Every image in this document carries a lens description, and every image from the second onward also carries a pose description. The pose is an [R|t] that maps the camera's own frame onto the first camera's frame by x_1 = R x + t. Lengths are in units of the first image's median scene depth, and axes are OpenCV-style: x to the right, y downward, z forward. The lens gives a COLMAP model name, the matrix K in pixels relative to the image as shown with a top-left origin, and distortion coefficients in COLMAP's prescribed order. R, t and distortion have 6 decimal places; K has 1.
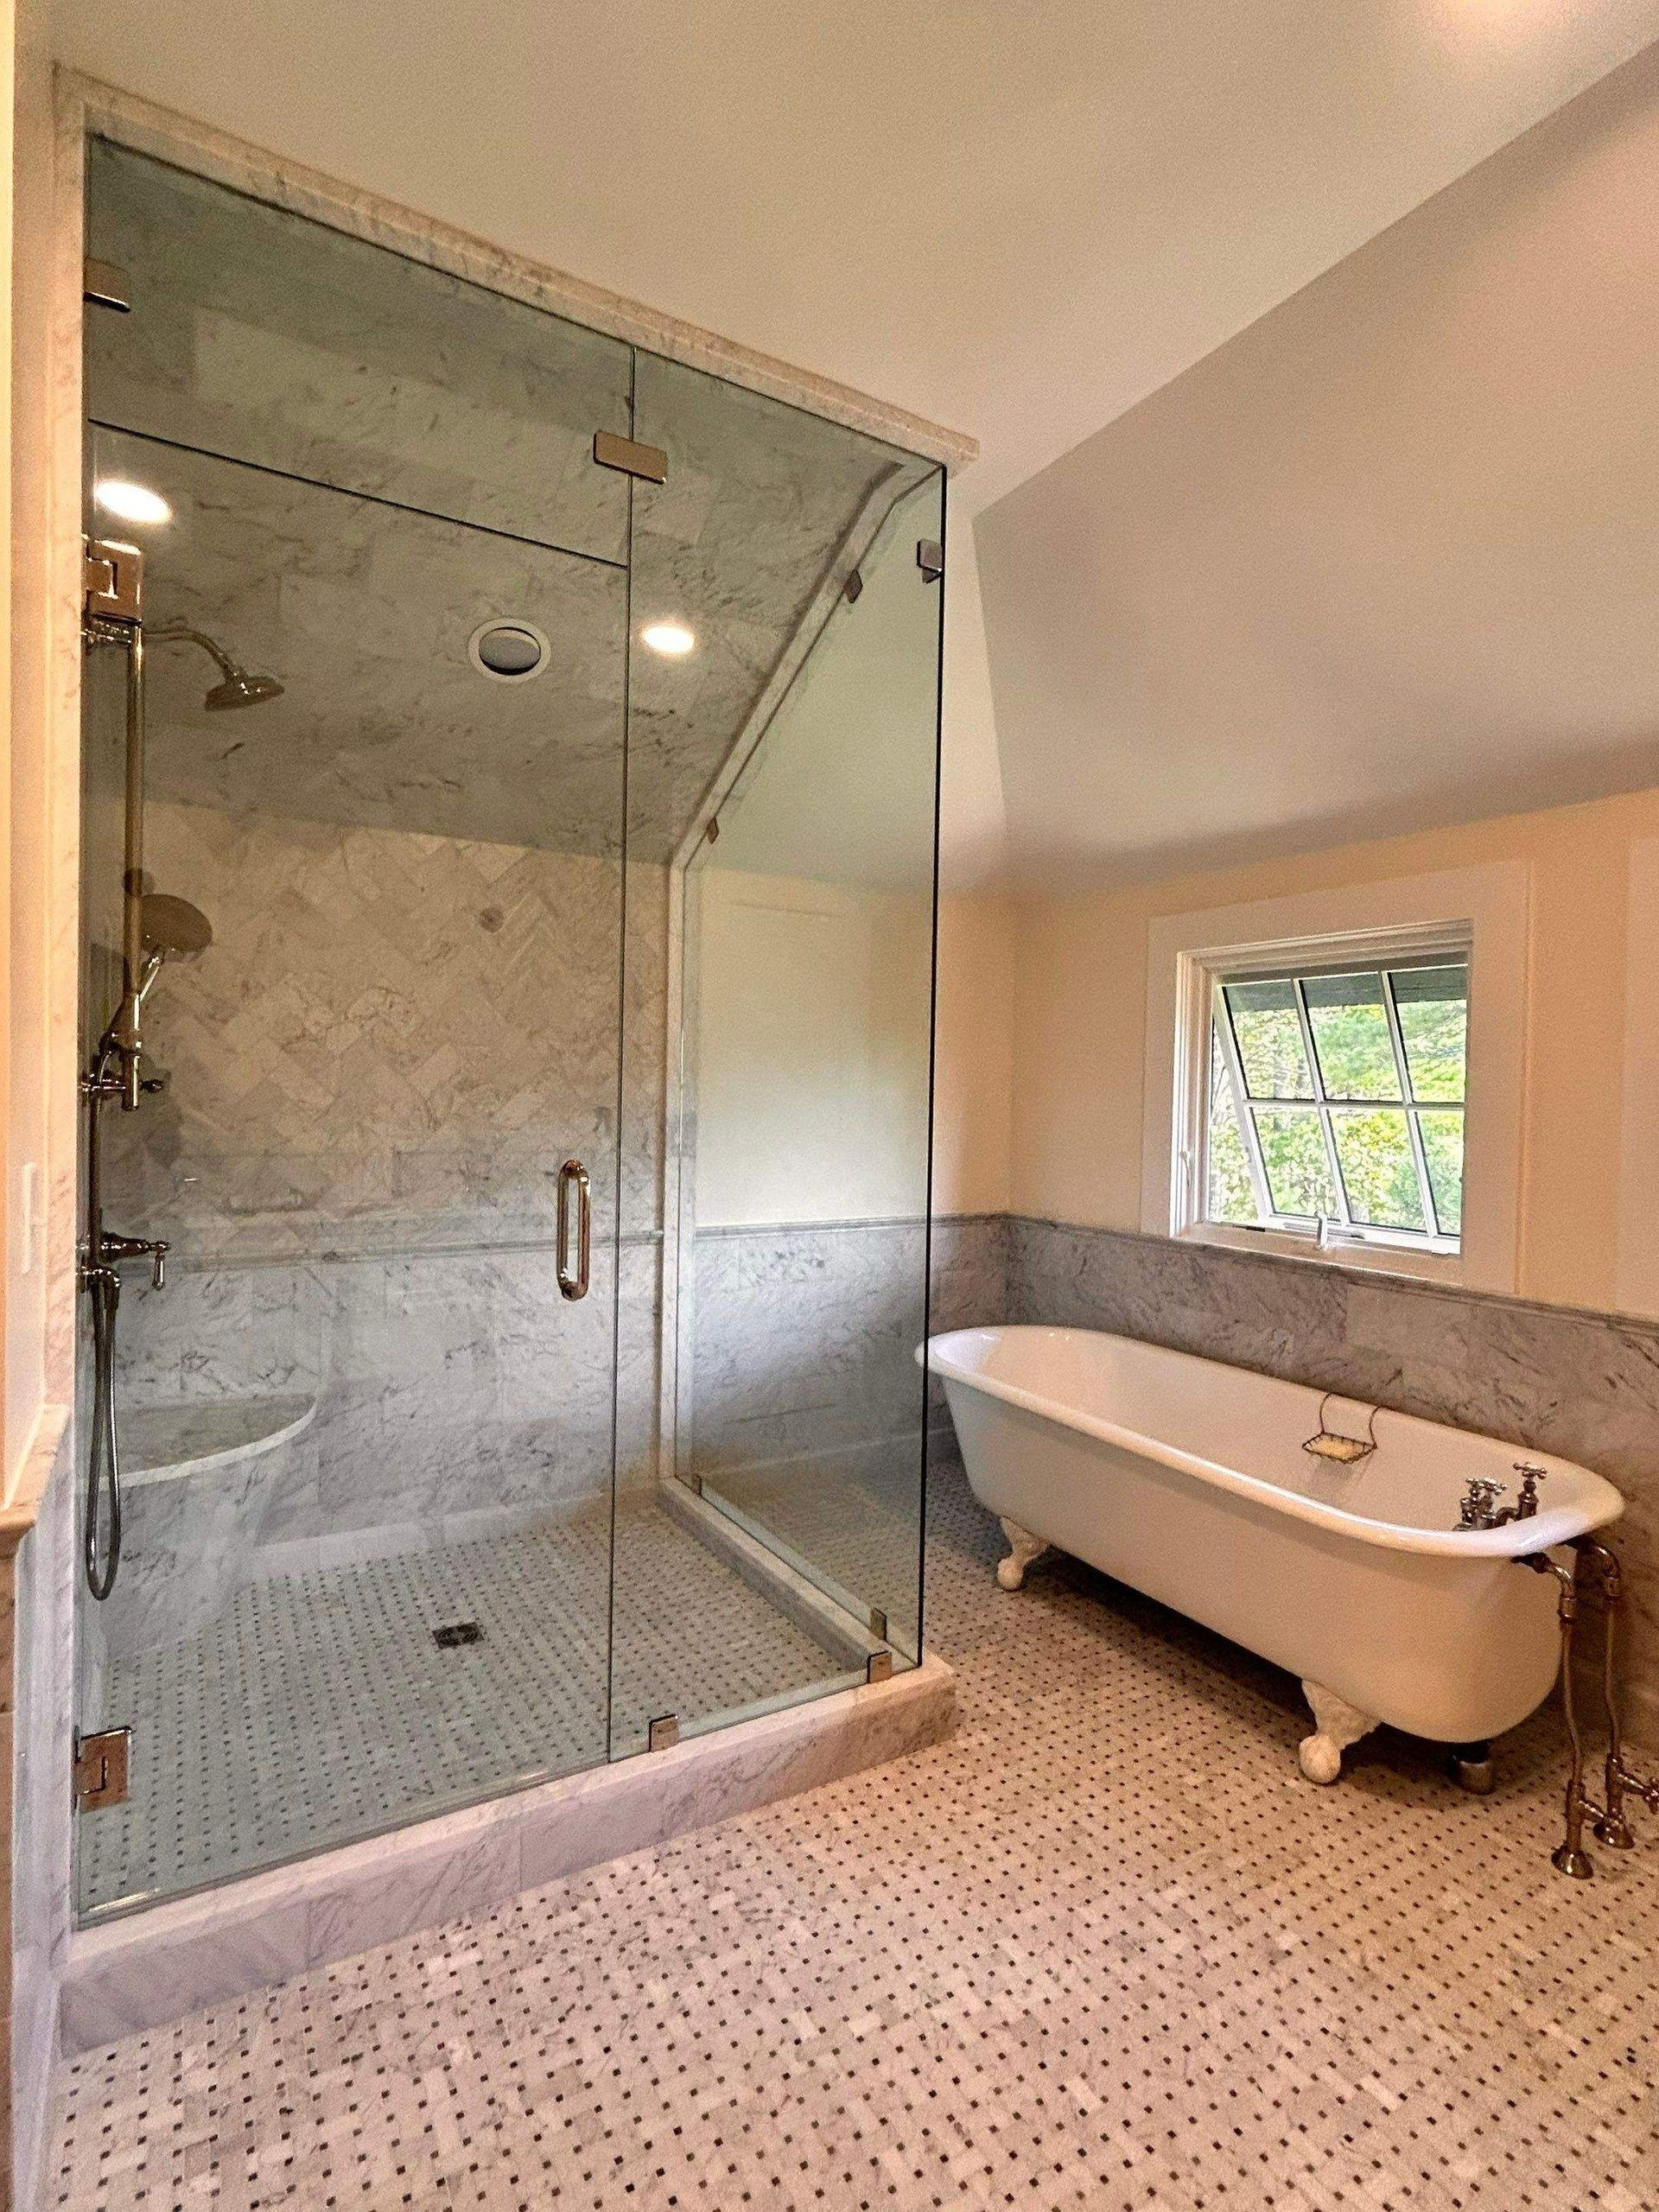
lens RADIAL K [[1100.9, 0, 829.7], [0, 1100.9, 1104.5], [0, 0, 1]] dist [-0.002789, 0.000837]
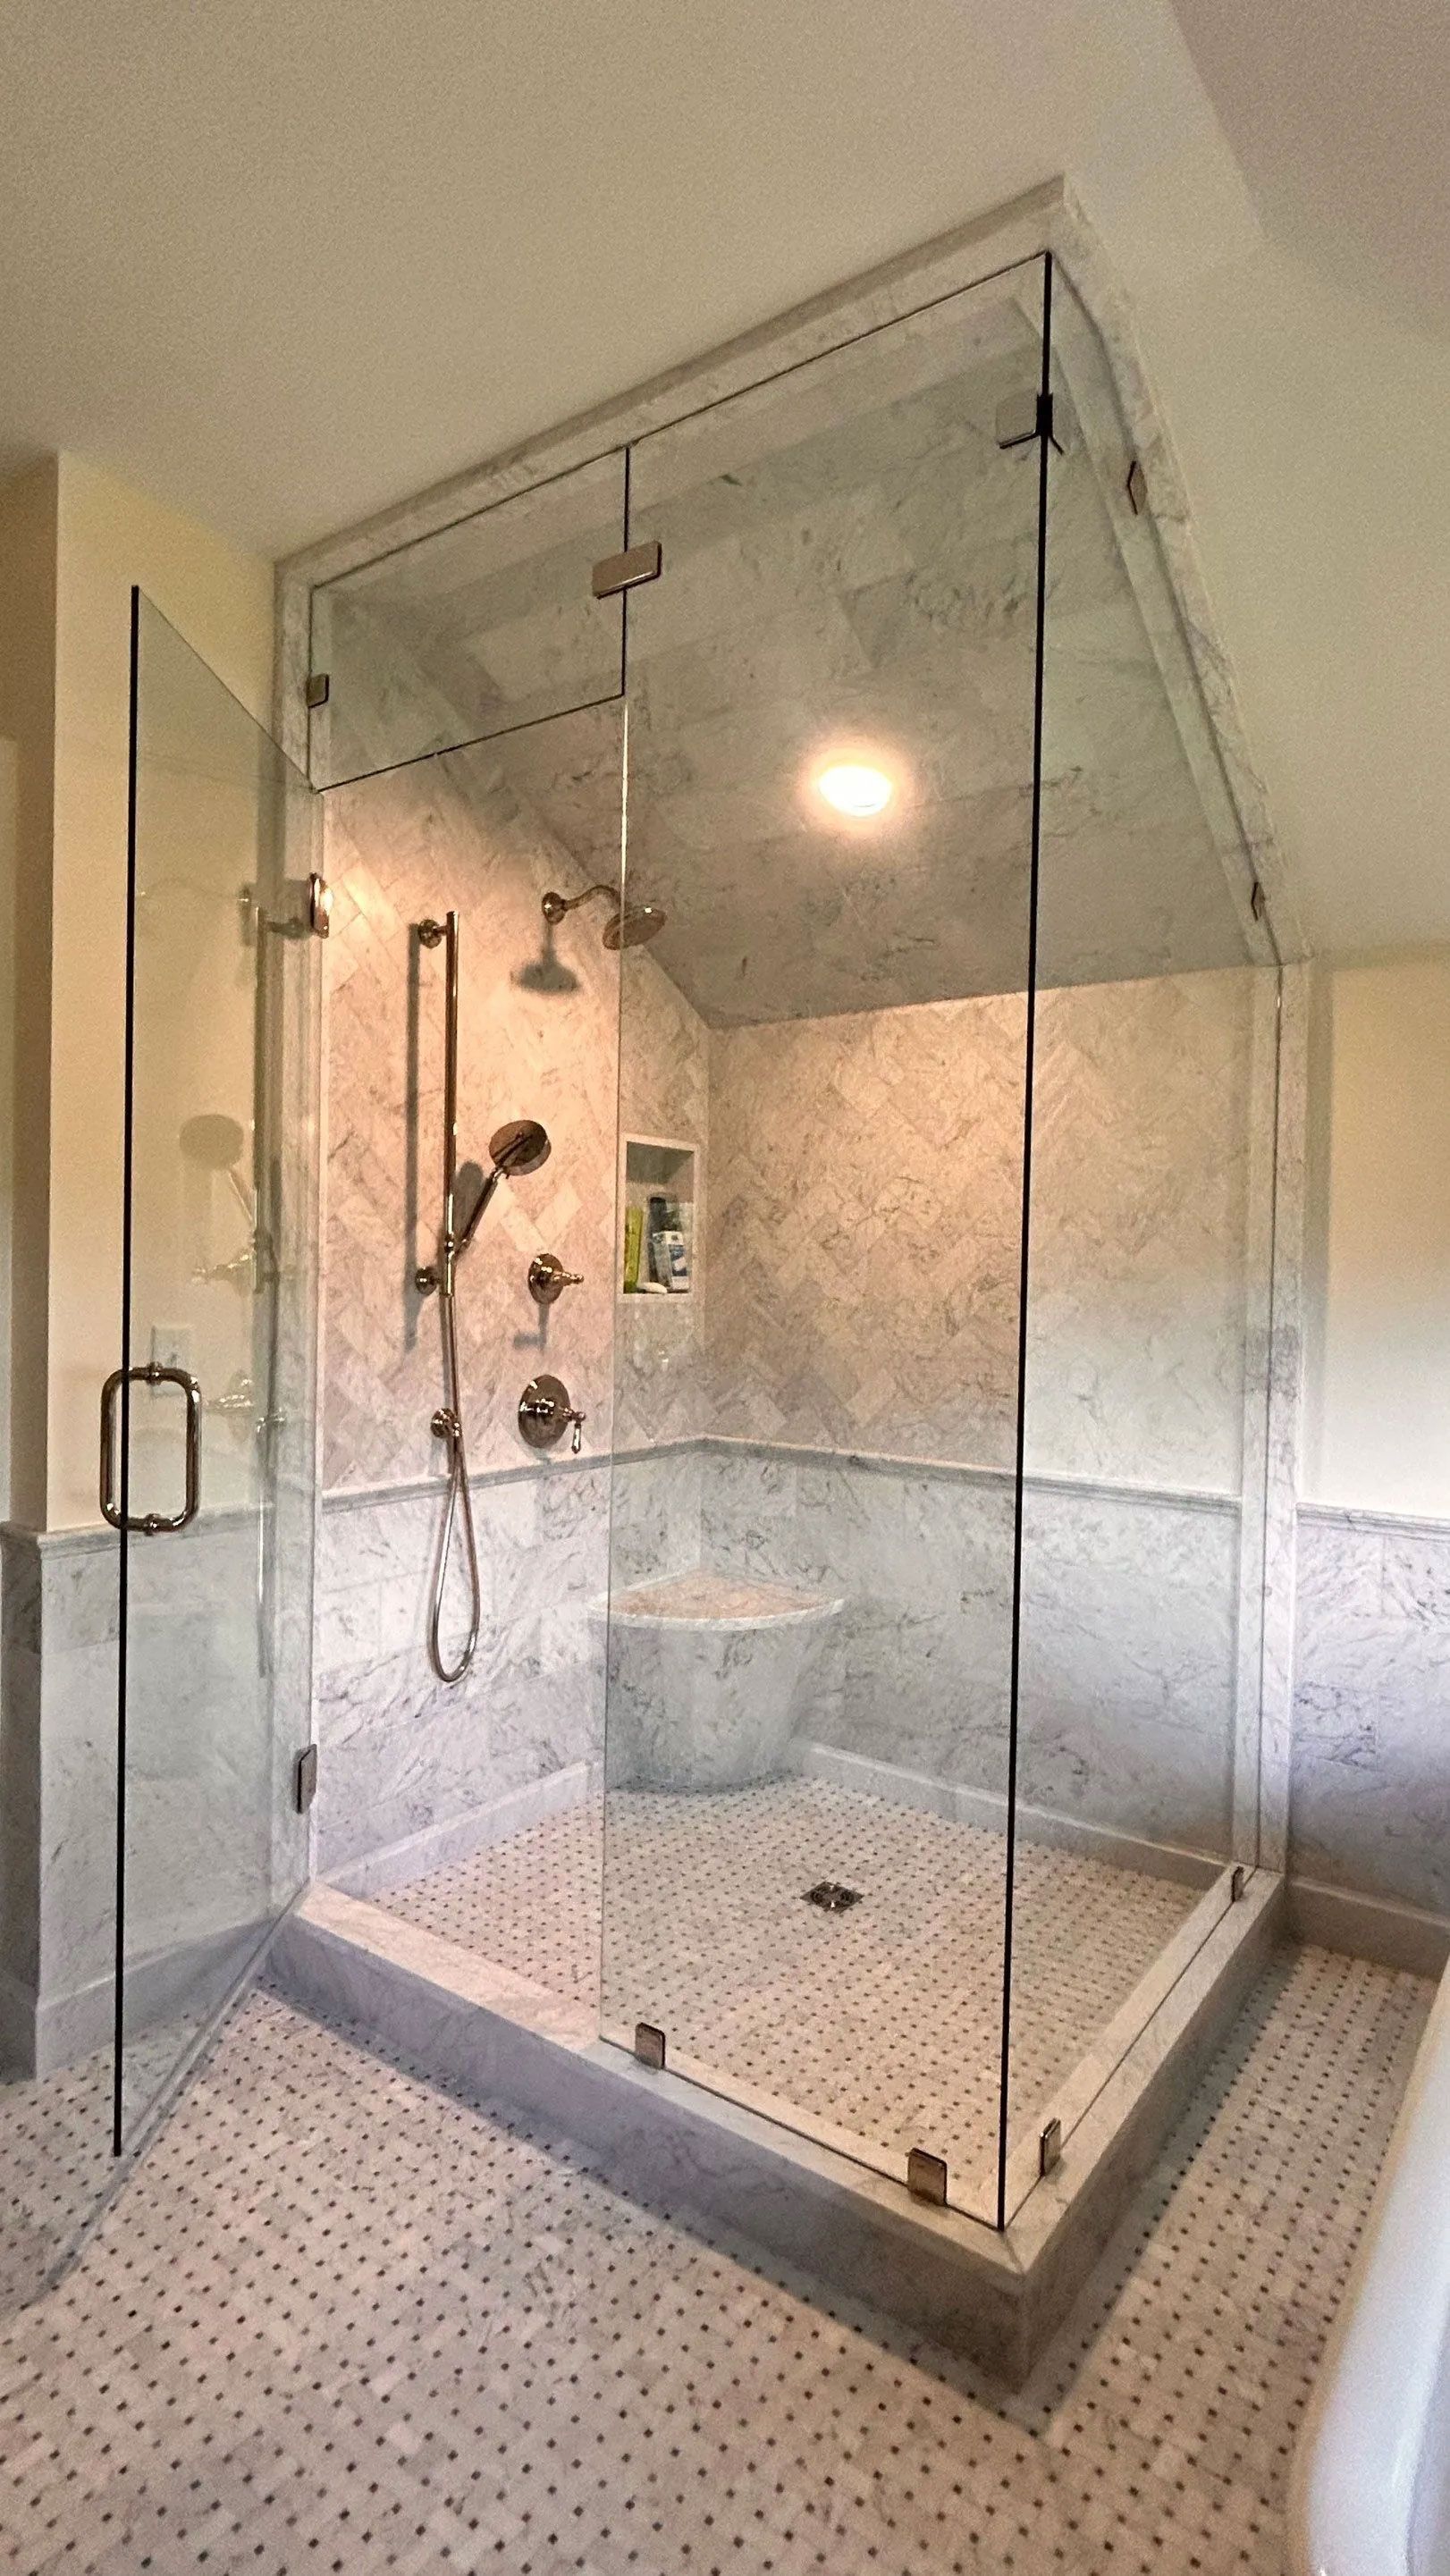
lens RADIAL K [[1292.1, 0, 725.8], [0, 1292.1, 1289.9], [0, 0, 1]] dist [-0.003068, -0.000162]
pose [[0.386246, 0.003472, -0.922389, 0.544362], [-0.028434, 0.999563, -0.008144, 0.000884], [0.921957, 0.029373, 0.386176, 0.458545]]
